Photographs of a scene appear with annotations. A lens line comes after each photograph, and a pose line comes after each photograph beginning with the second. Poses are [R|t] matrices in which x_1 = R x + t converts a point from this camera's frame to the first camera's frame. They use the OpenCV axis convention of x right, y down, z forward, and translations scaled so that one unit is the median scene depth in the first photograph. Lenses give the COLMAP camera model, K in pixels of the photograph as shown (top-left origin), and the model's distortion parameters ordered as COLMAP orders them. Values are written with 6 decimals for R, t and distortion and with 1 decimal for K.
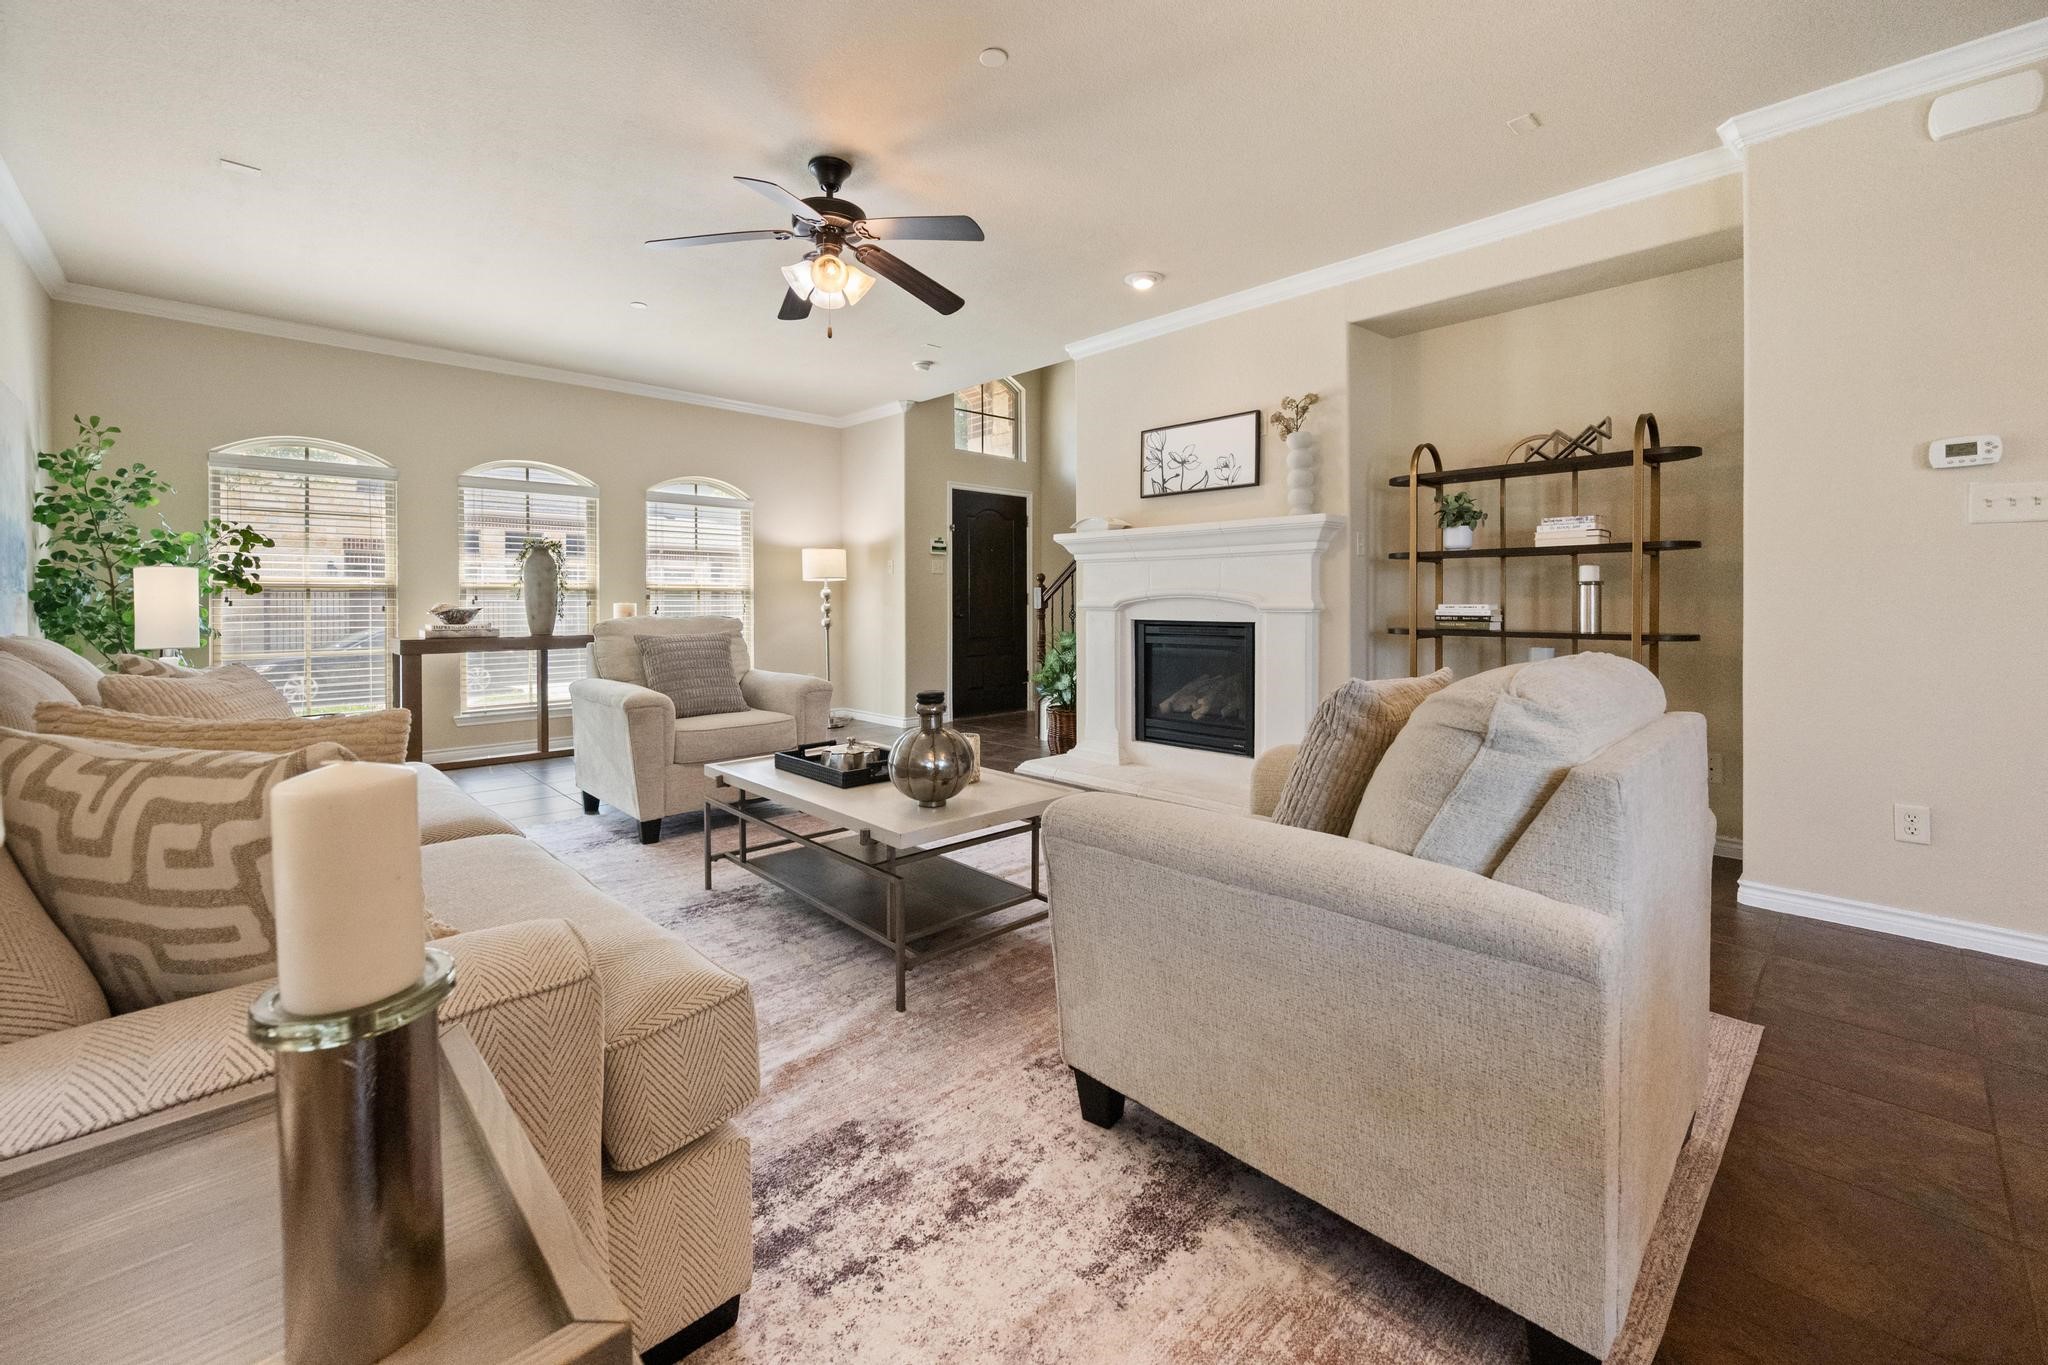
lens RADIAL K [[813.8, 0, 1054.3], [0, 813.8, 605.1], [0, 0, 1]] dist [-0.000924, 0.000510]
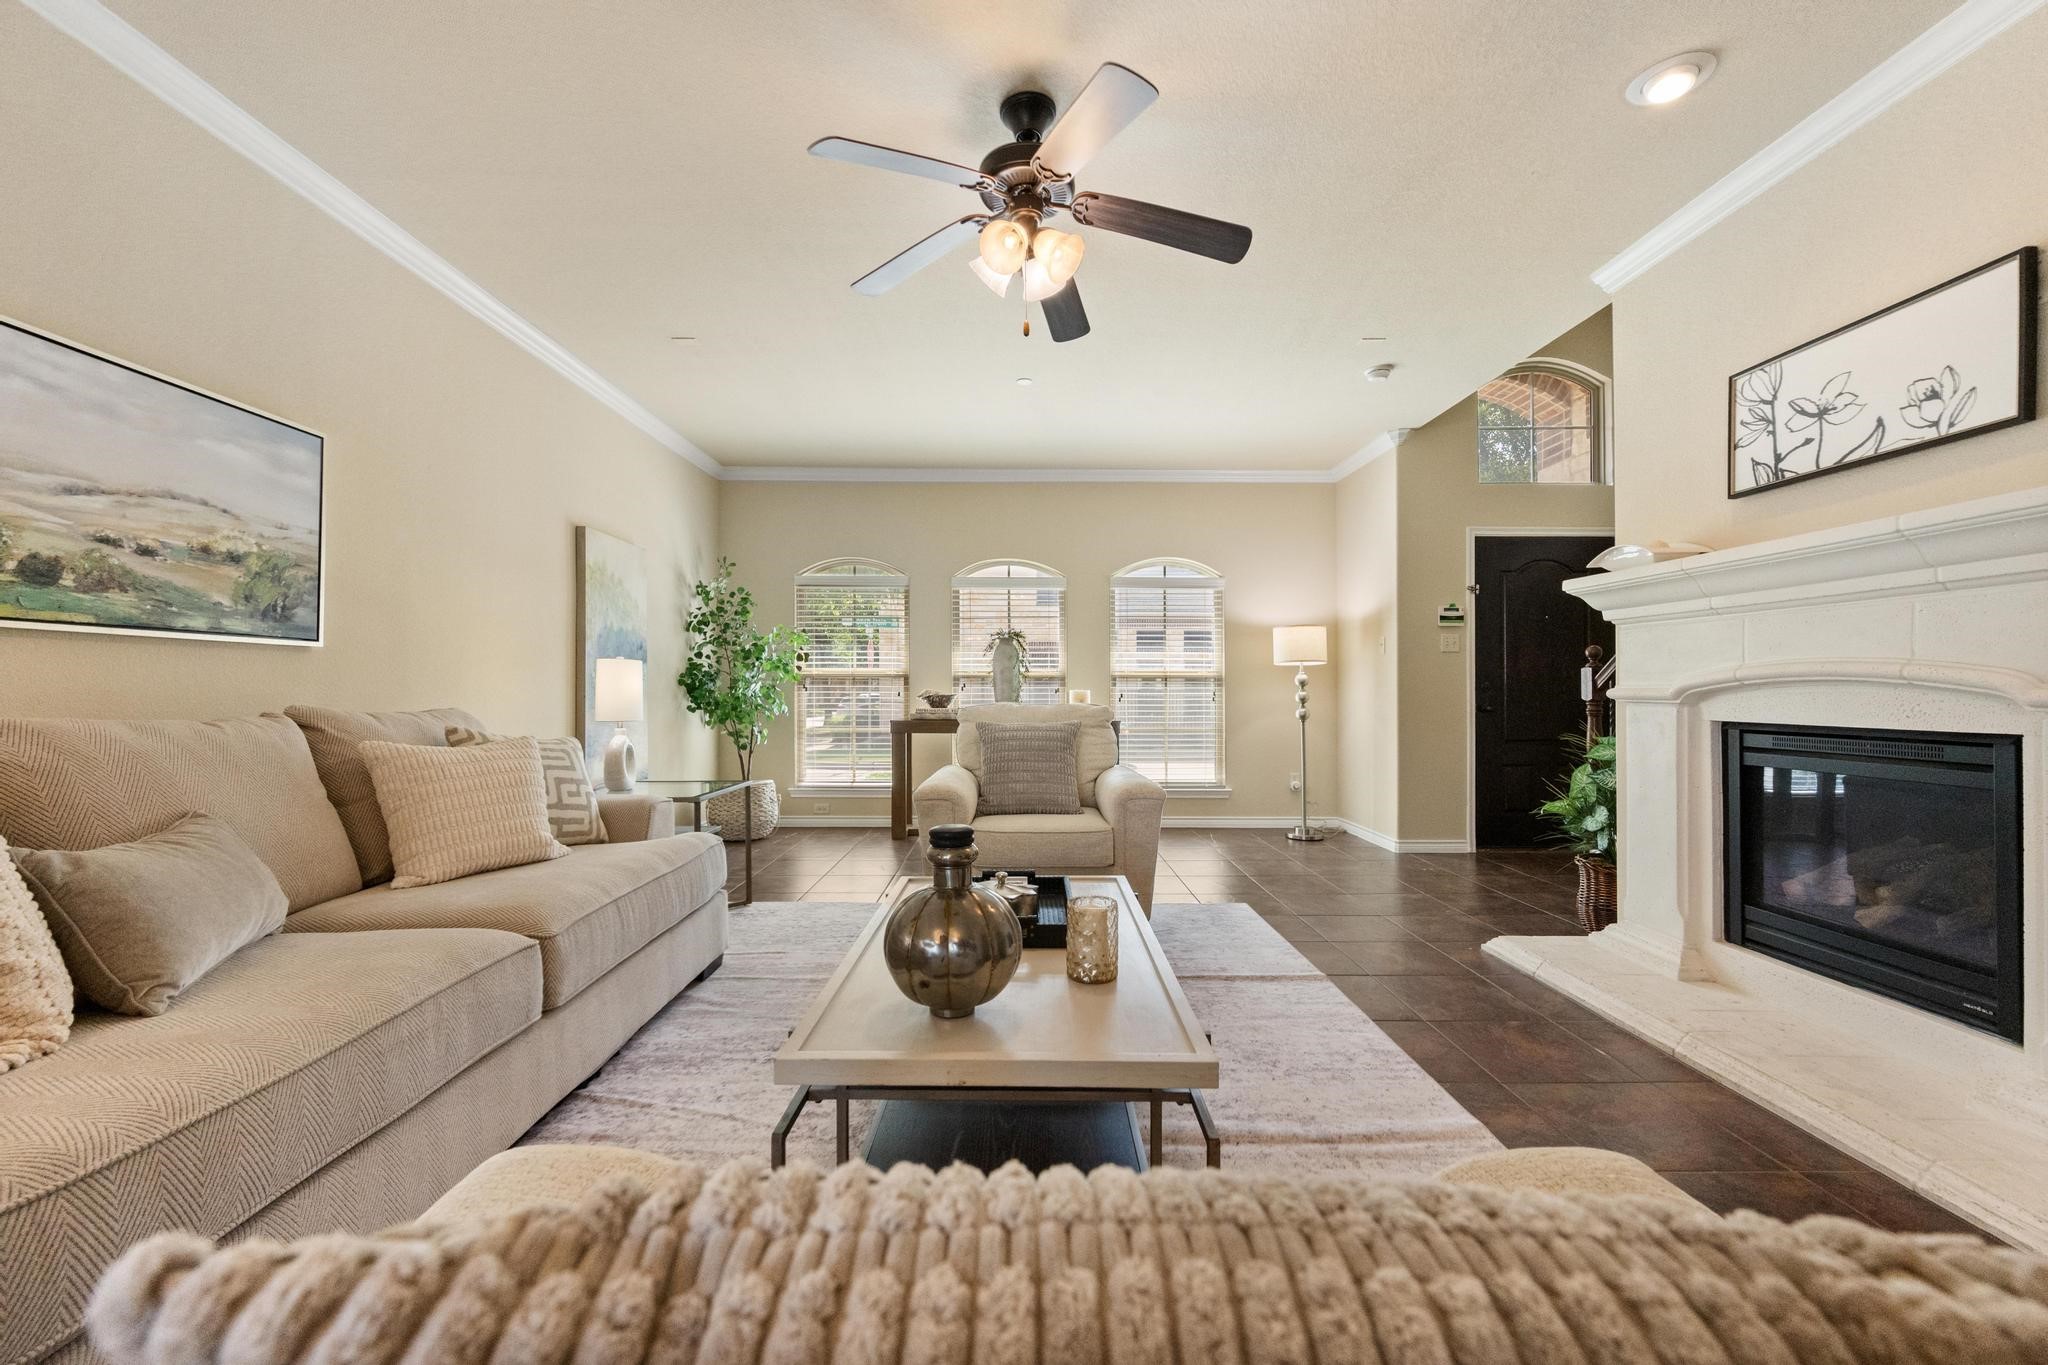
lens RADIAL K [[813.8, 0, 1038.9], [0, 813.8, 683.7], [0, 0, 1]] dist [-0.000924, 0.000510]
pose [[0.714004, -0.003338, -0.700134, 0.160598], [-0.005957, 0.999923, -0.010842, 0.001393], [0.700116, 0.011912, 0.713930, 0.293240]]
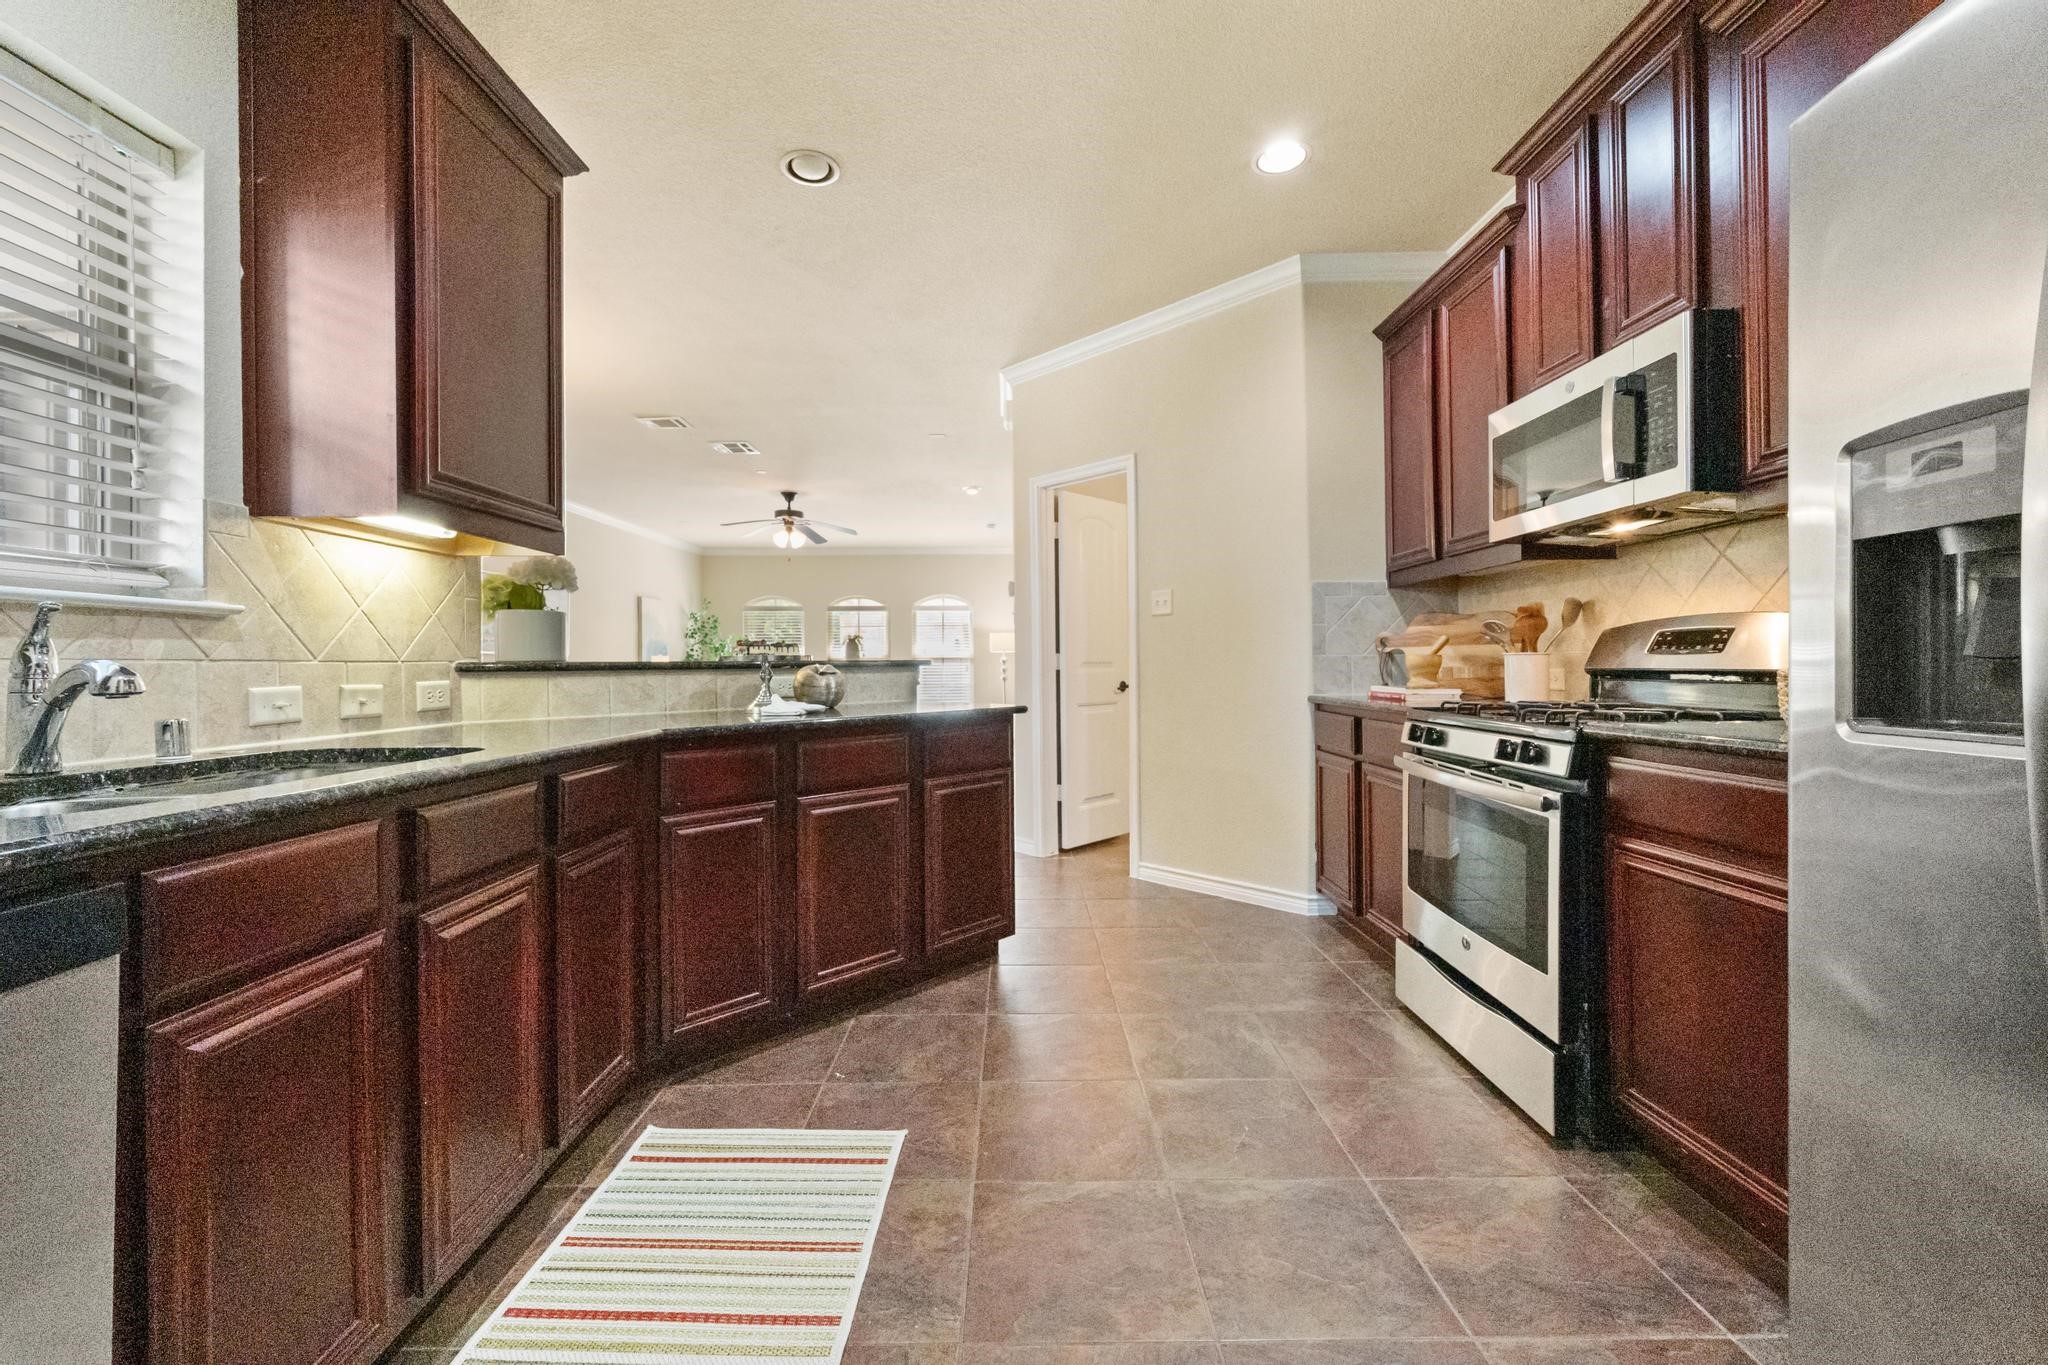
lens RADIAL K [[813.8, 0, 1015.2], [0, 813.8, 662.1], [0, 0, 1]] dist [-0.000924, 0.000510]
pose [[0.700103, -0.005689, -0.714019, 1.234145], [0.001069, 0.999975, -0.006919, 0.001319], [0.714041, 0.004080, 0.700092, -0.155490]]
